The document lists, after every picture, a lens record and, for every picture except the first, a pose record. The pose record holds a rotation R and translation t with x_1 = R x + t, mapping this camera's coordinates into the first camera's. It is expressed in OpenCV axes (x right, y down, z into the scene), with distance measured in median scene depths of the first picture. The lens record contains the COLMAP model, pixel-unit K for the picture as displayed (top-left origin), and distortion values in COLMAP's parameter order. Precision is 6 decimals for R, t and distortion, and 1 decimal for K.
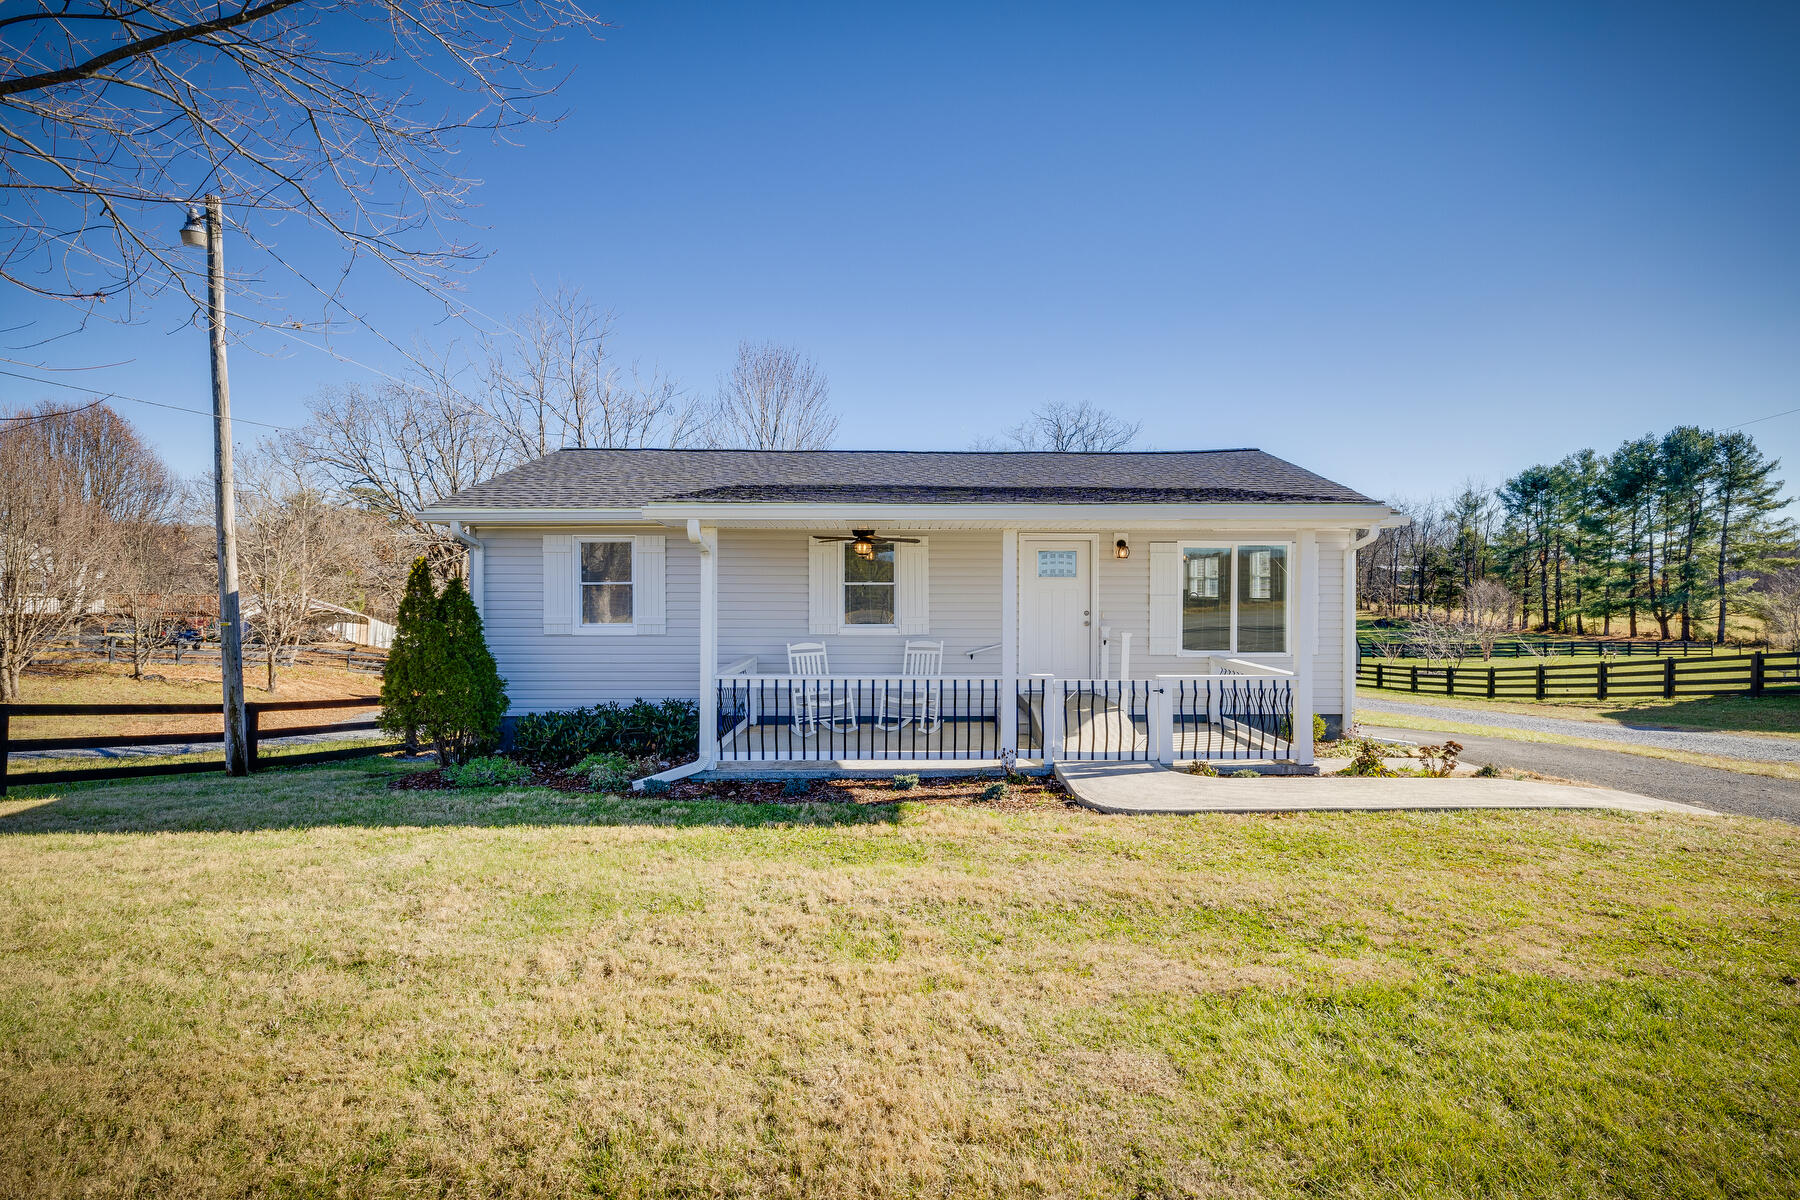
lens RADIAL K [[842.2, 0, 900.0], [0, 842.2, 600.0], [0, 0, 1]] dist [-0.000056, 0.000059]
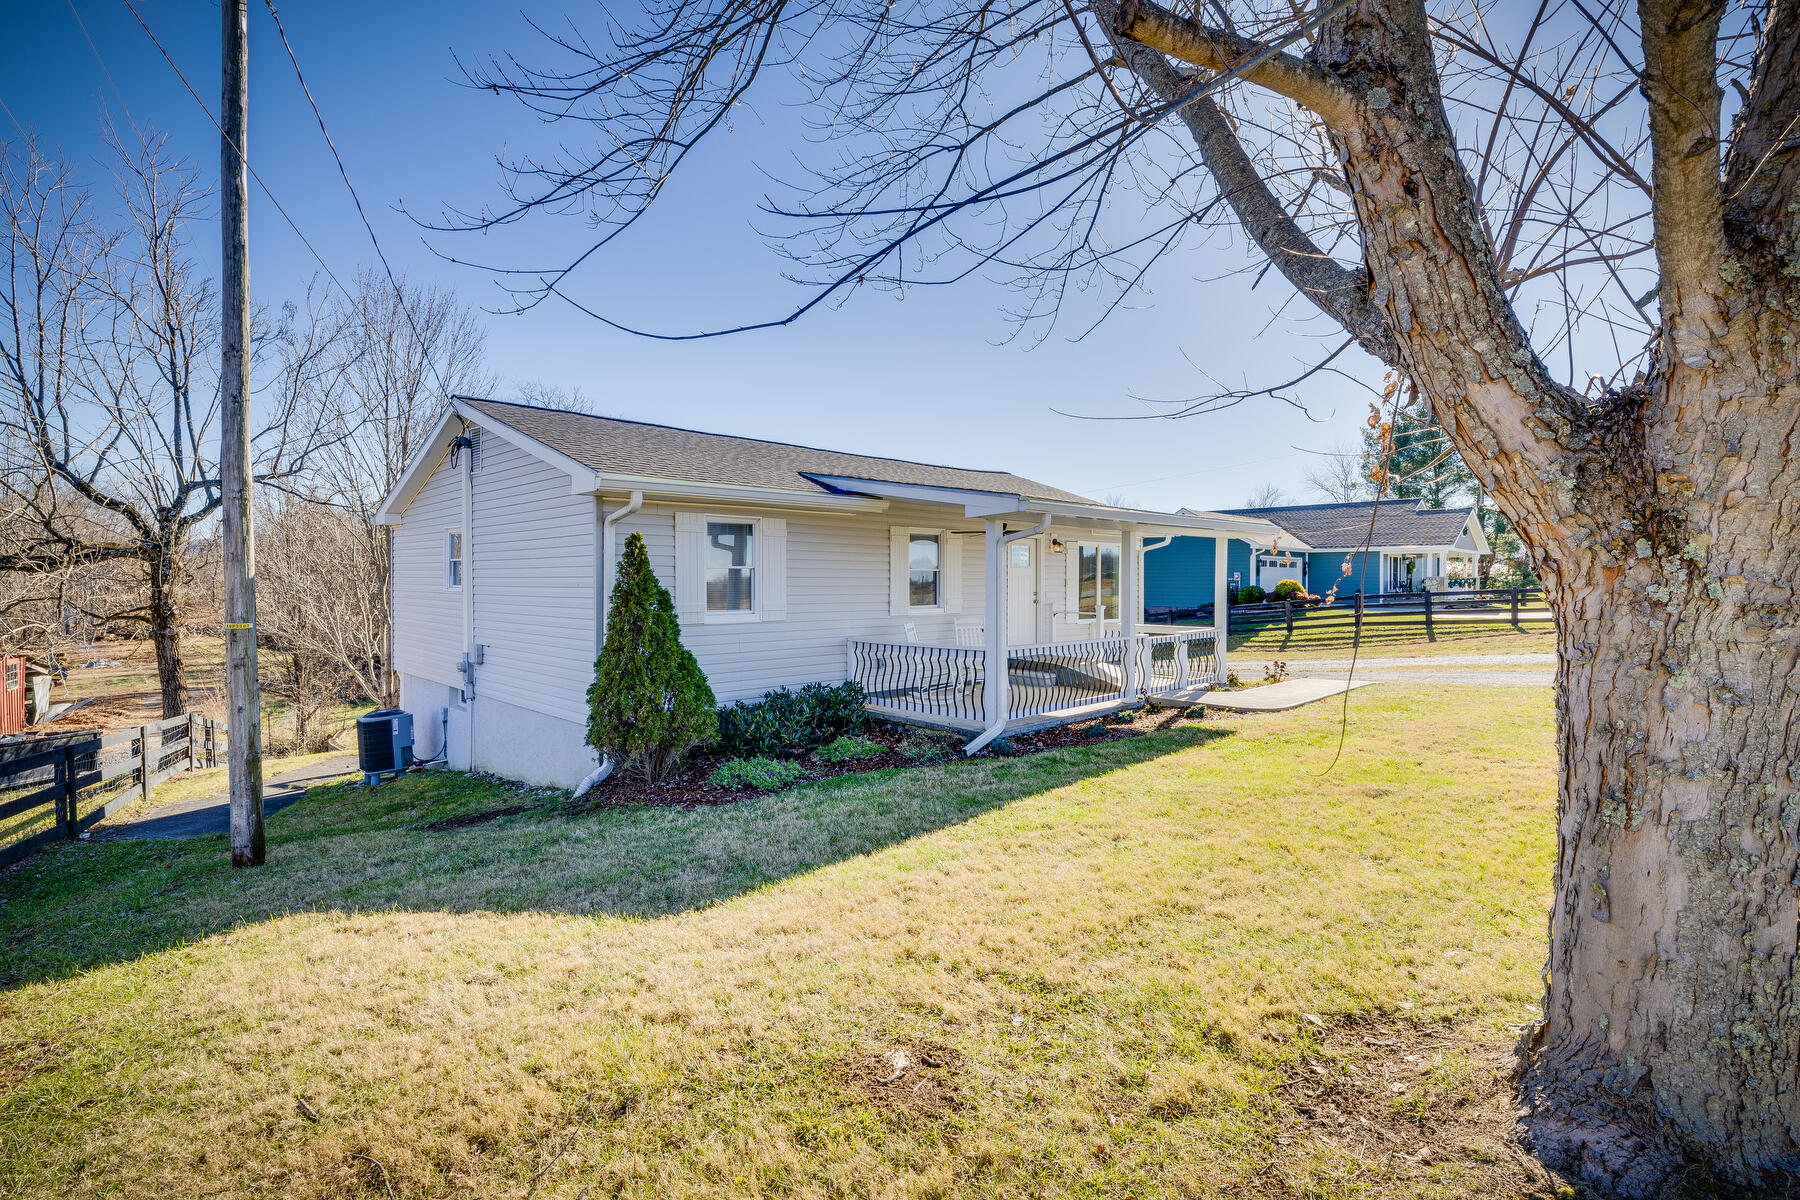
lens RADIAL K [[842.2, 0, 900.0], [0, 842.2, 600.0], [0, 0, 1]] dist [-0.000056, 0.000059]
pose [[0.756780, -0.012624, 0.653548, -0.843232], [0.007159, 0.999914, 0.011024, 0.007733], [-0.653631, -0.003664, 0.756805, 0.162472]]
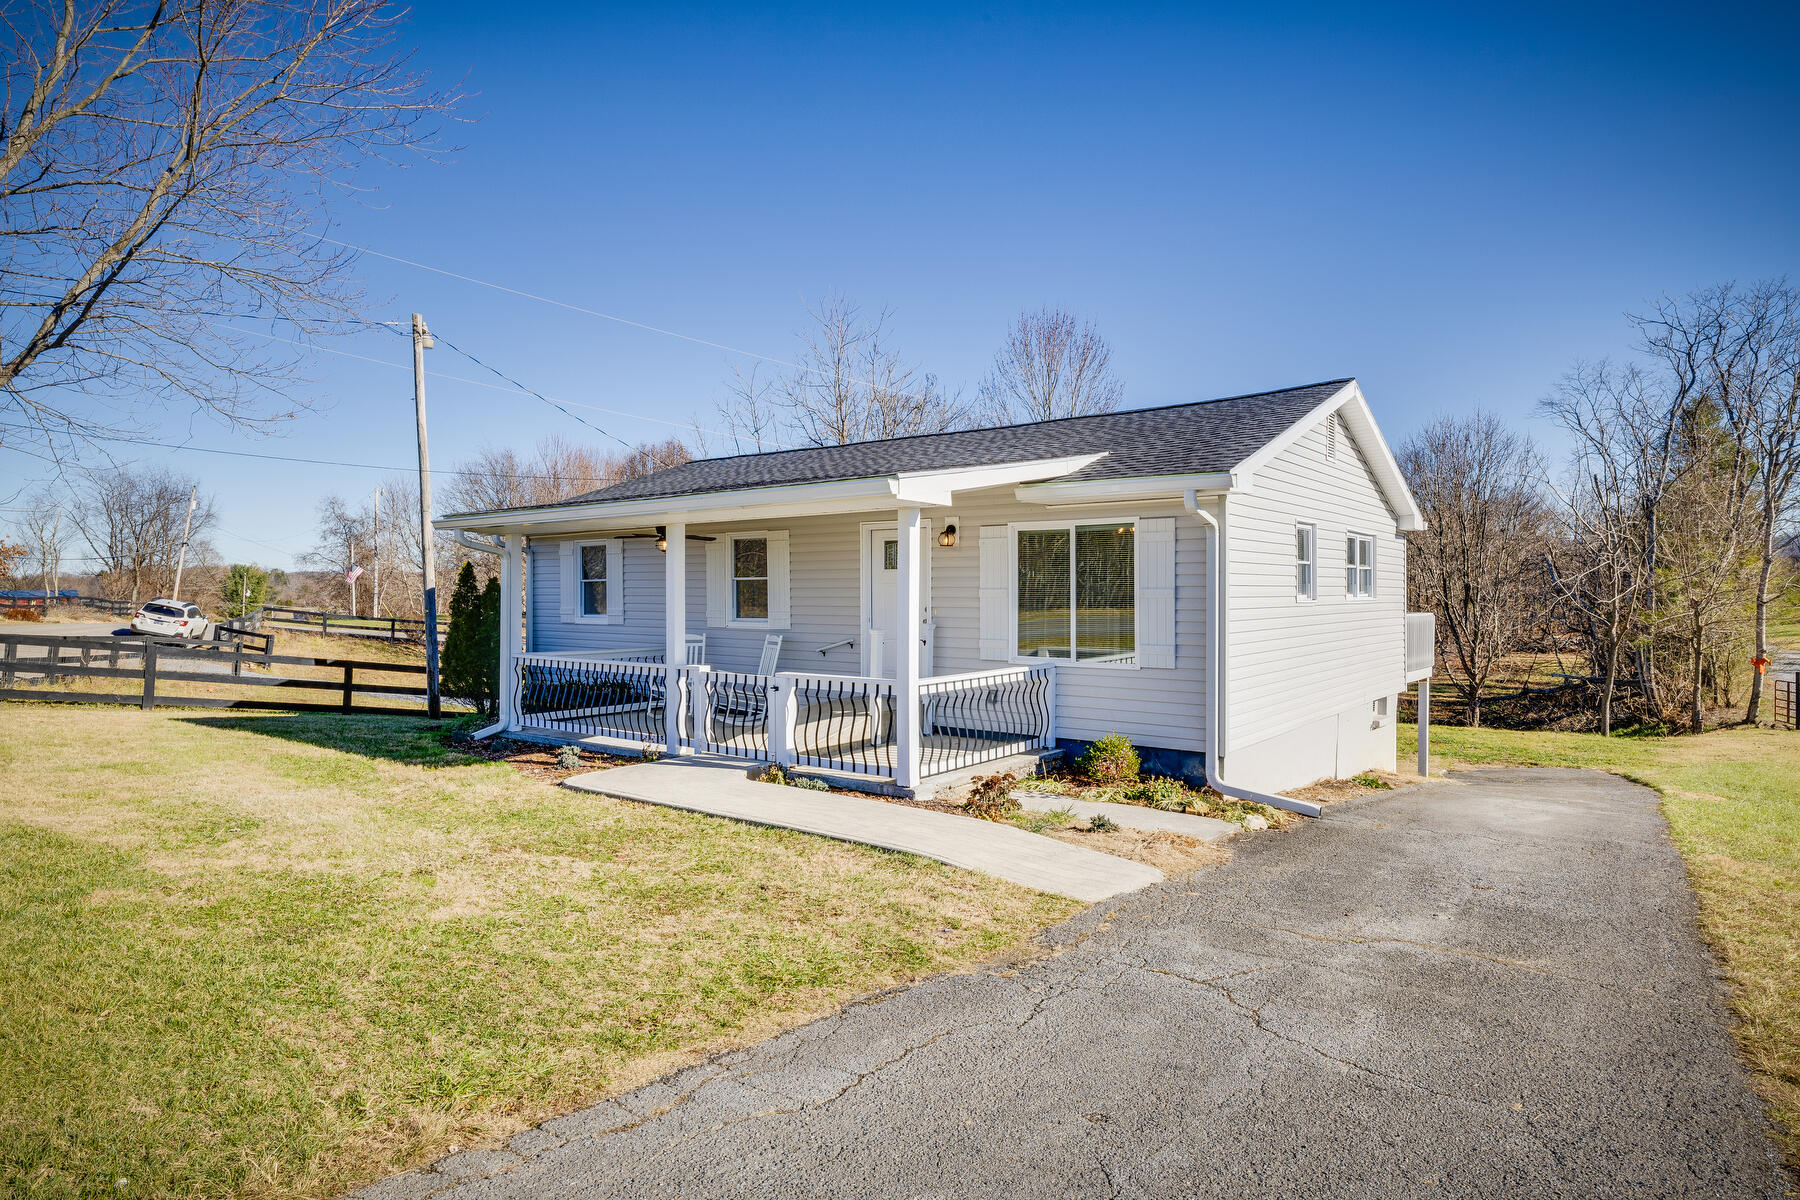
lens RADIAL K [[1026.3, 0, 900.0], [0, 1026.3, 600.0], [0, 0, 1]] dist [0.001205, 0.000161]
pose [[0.789543, 0.004333, -0.613679, 0.893718], [-0.000440, 0.999979, 0.006494, -0.001120], [0.613695, -0.004857, 0.789529, 0.136509]]
